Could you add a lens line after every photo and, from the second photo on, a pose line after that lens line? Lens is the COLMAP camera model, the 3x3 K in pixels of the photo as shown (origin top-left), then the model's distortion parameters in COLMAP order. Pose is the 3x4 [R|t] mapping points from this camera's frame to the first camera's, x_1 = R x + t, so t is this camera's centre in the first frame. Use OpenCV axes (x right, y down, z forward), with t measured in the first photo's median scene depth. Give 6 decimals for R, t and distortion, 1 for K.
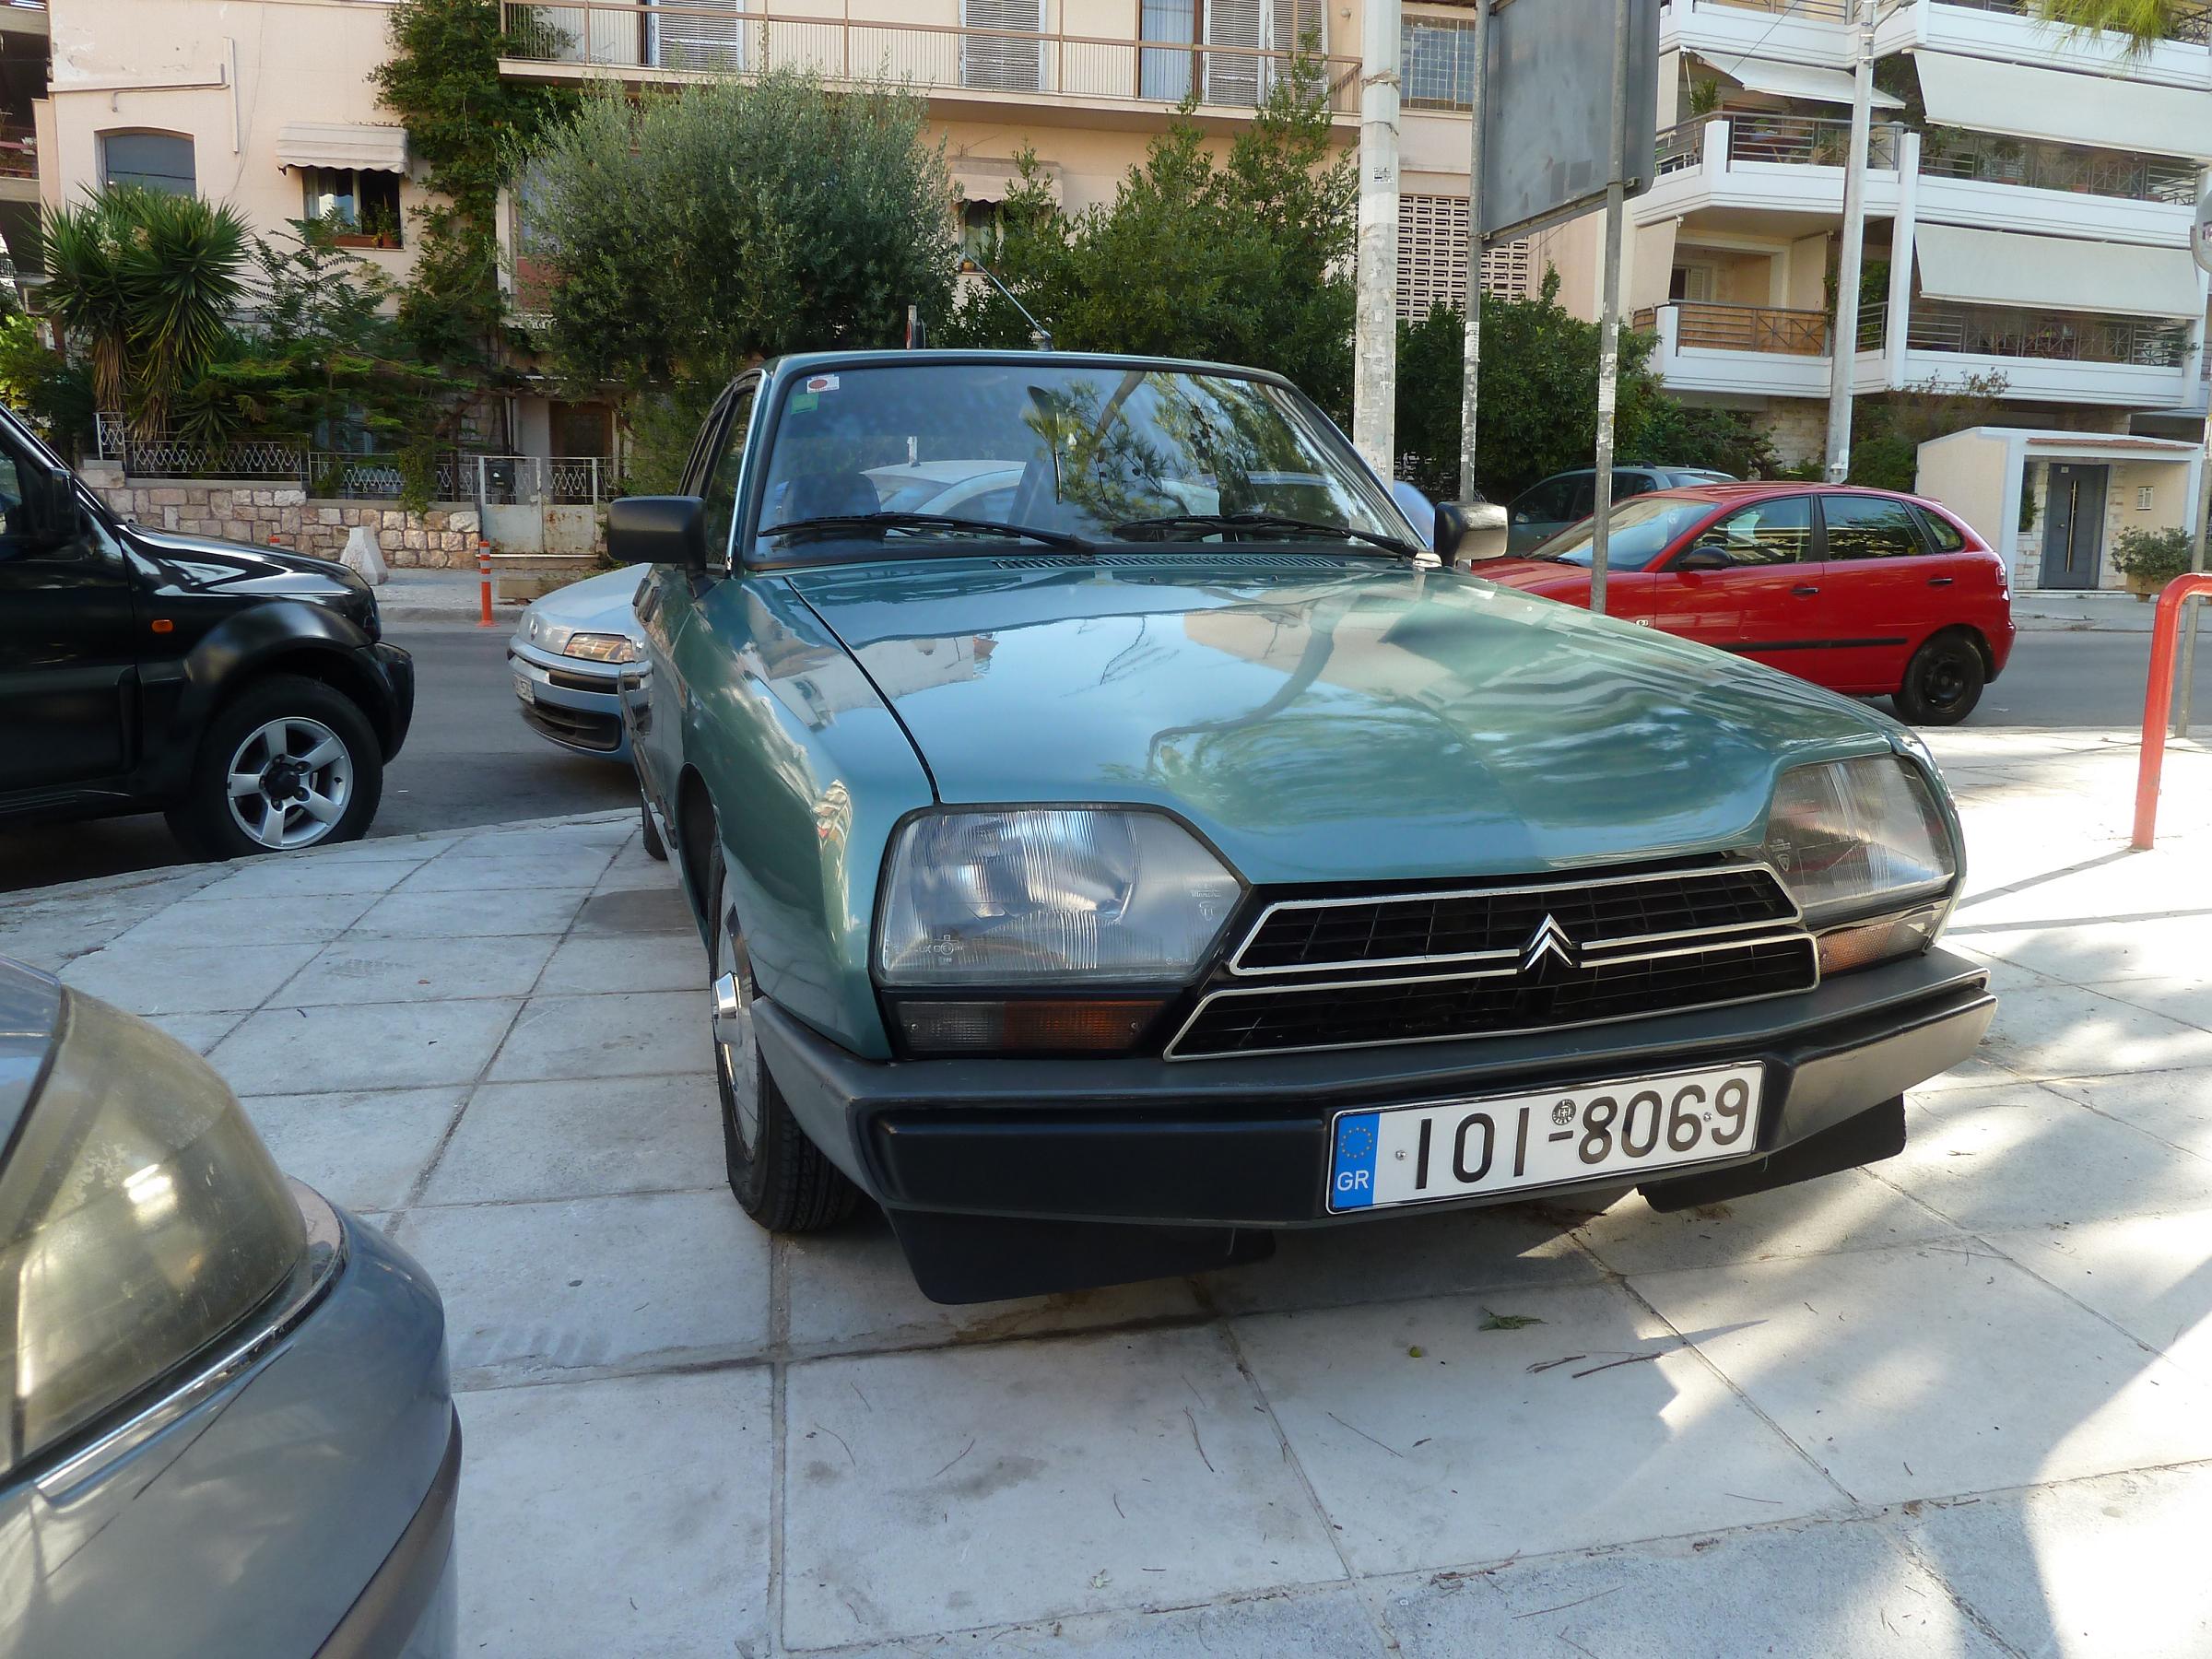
lens RADIAL K [[1635.3, 0, 1133.3], [0, 1635.3, 835.5], [0, 0, 1]] dist [-0.030077, -0.006406]
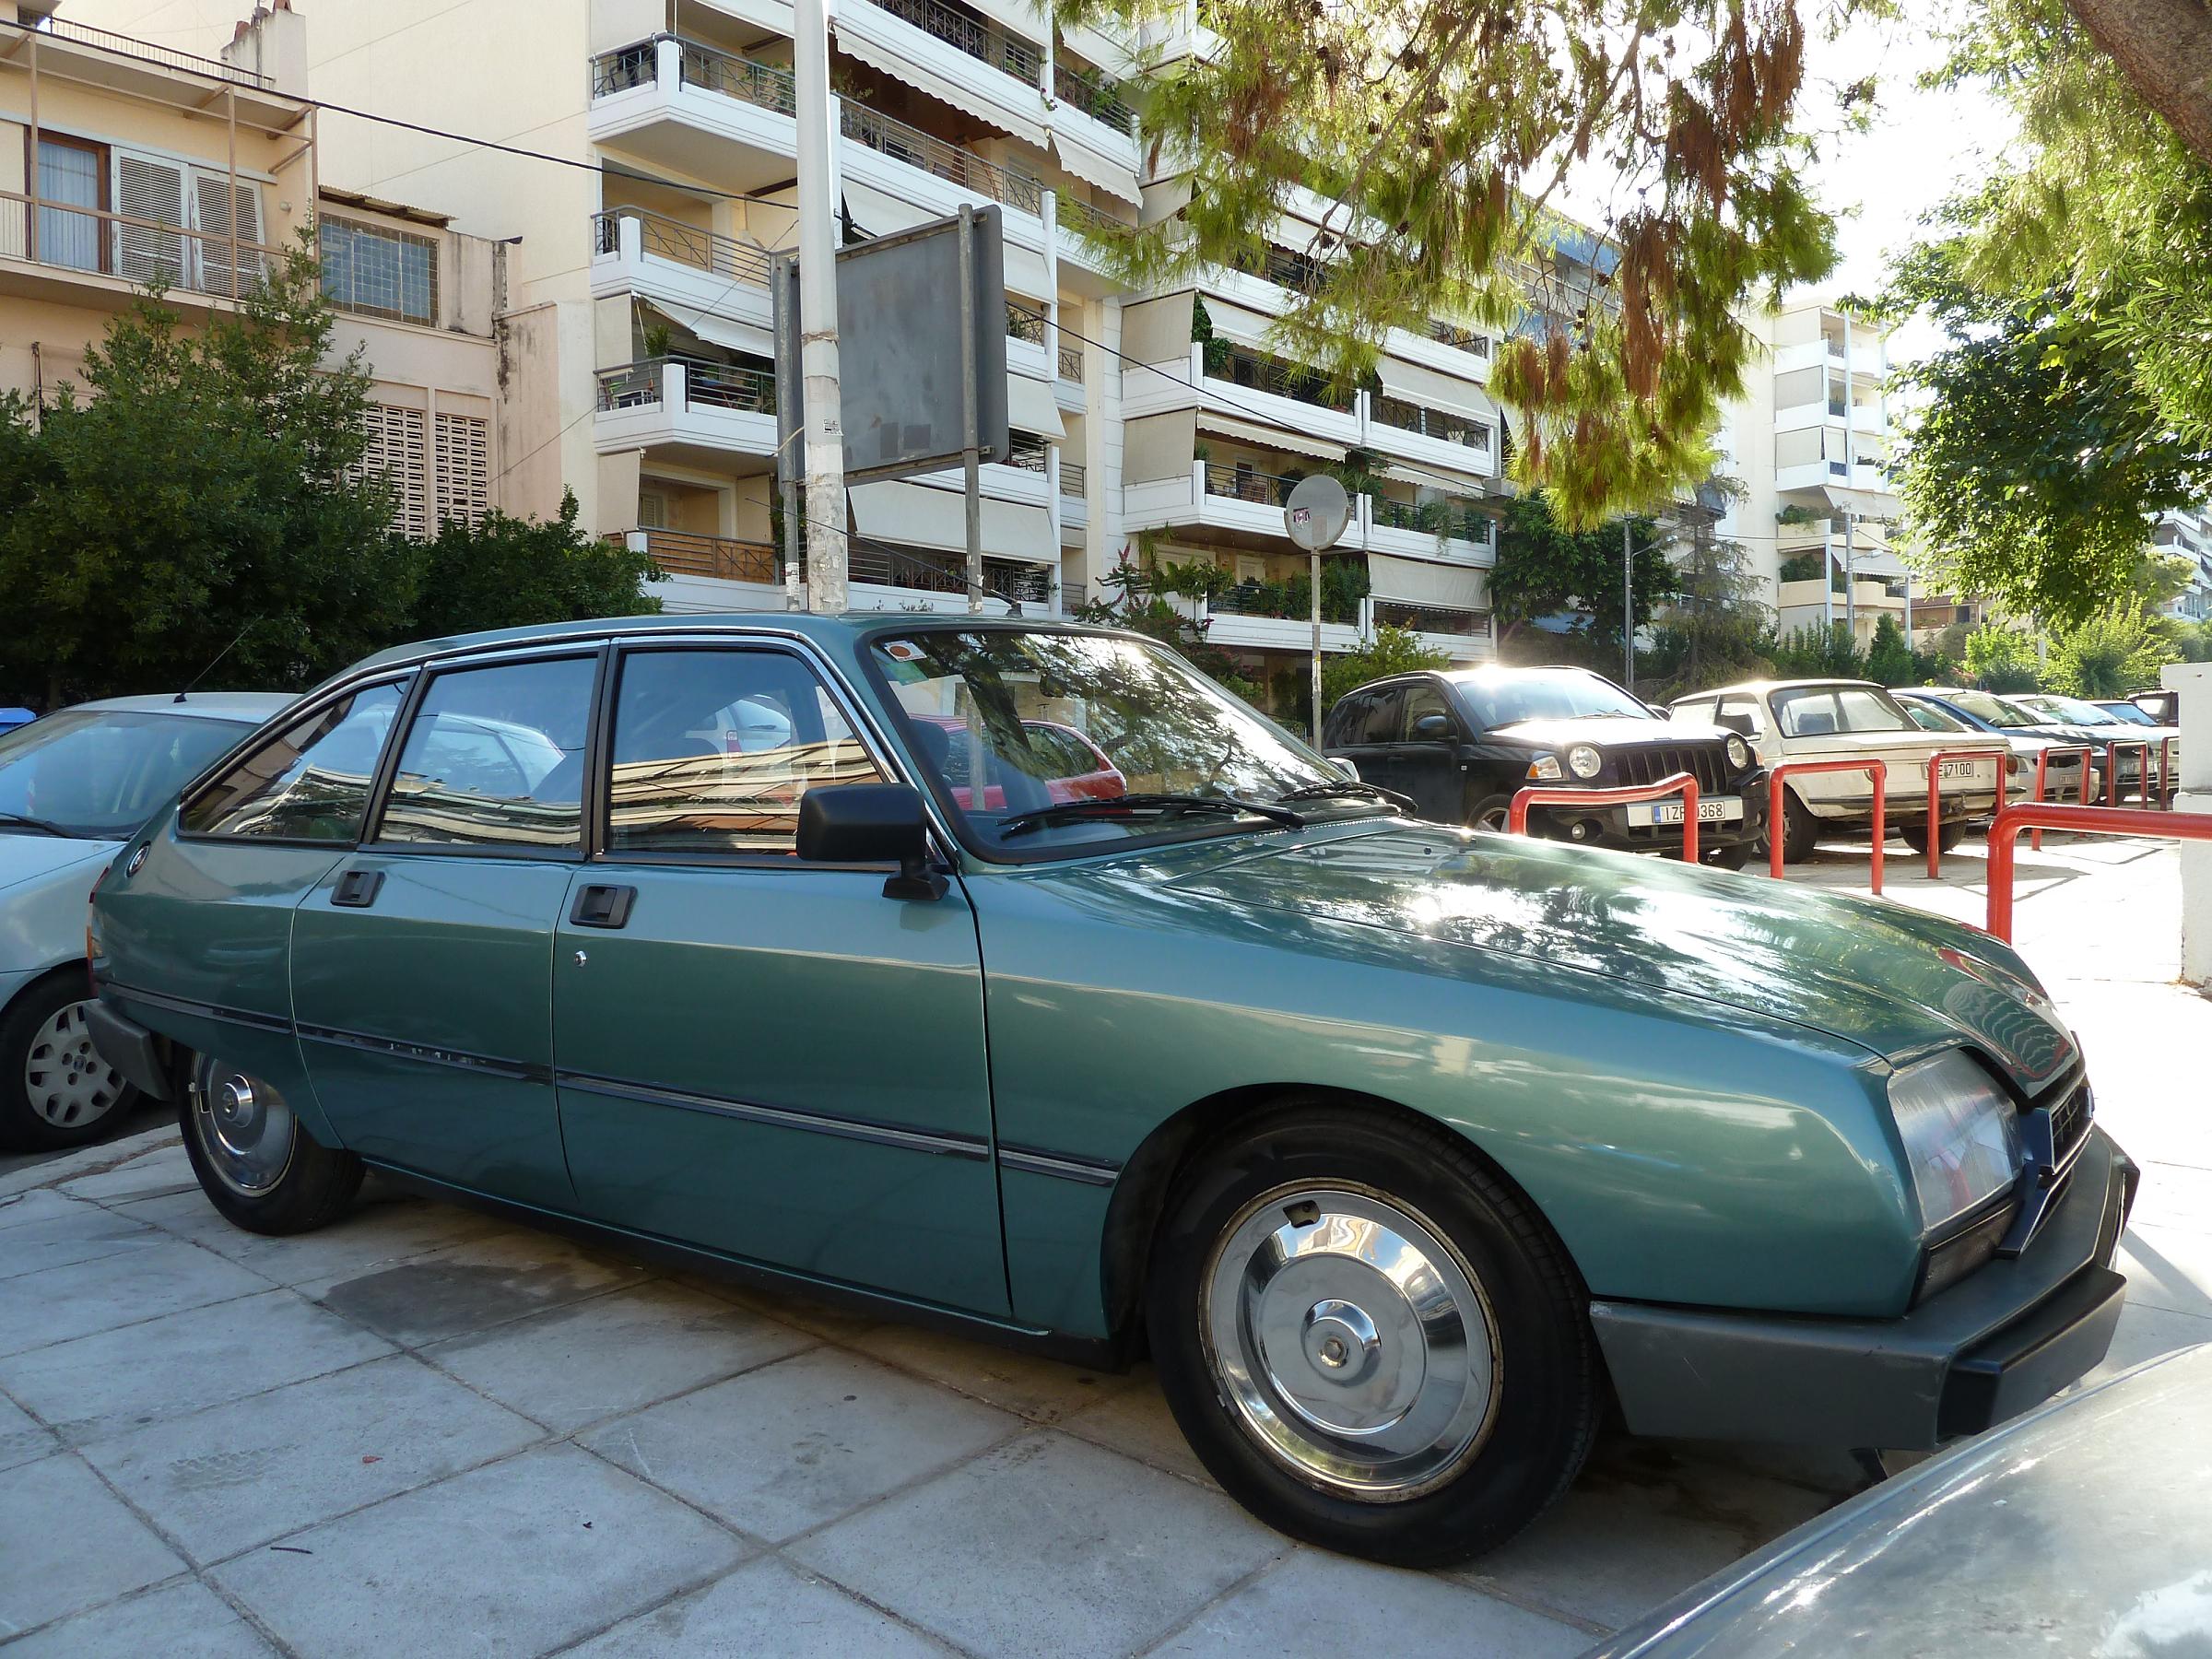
lens RADIAL K [[1635.3, 0, 1133.3], [0, 1635.3, 835.5], [0, 0, 1]] dist [-0.030077, -0.006406]
pose [[0.780536, -0.050711, 0.623050, -0.106253], [0.128931, 0.988334, -0.081078, -0.013749], [-0.611670, 0.143615, 0.777968, 0.037888]]
